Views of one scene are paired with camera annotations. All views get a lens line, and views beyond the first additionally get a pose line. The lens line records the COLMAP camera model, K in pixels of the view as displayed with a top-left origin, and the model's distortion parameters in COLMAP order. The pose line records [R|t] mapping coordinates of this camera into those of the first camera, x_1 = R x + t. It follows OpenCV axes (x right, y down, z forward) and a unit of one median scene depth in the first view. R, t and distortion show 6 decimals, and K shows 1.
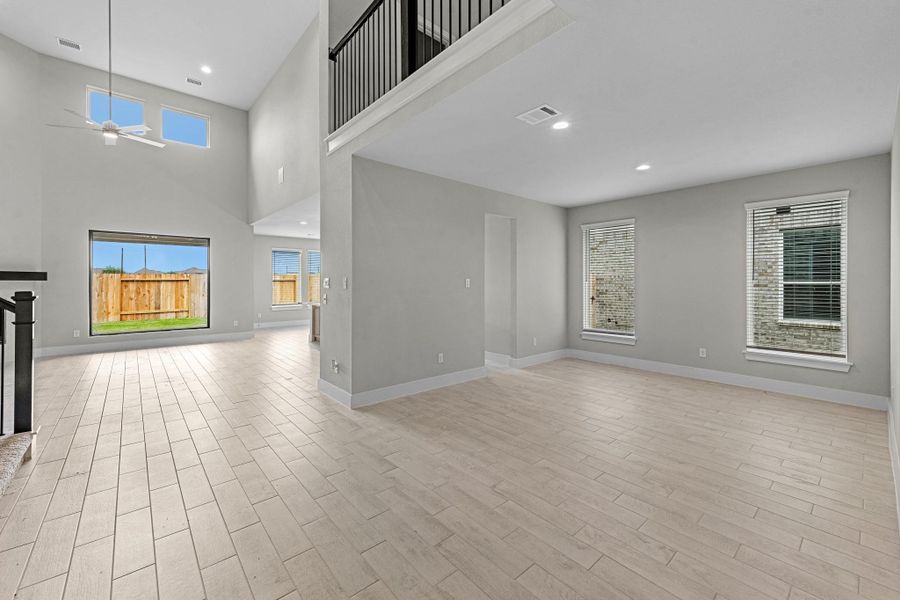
lens RADIAL K [[366.6, 0, 443.8], [0, 366.6, 283.4], [0, 0, 1]] dist [0.017604, 0.000066]
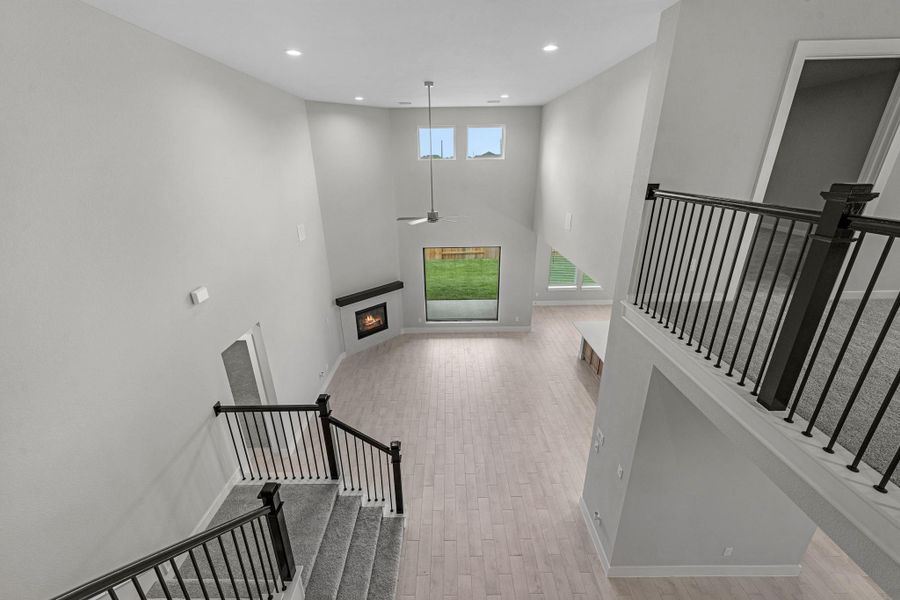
lens RADIAL K [[360.1, 0, 448.7], [0, 360.1, 296.7], [0, 0, 1]] dist [0.009573, -0.000066]
pose [[0.766648, 0.219430, -0.603409, -0.076912], [0.022633, 0.929969, 0.366940, -0.396247], [0.641669, -0.294970, 0.707993, 0.106949]]
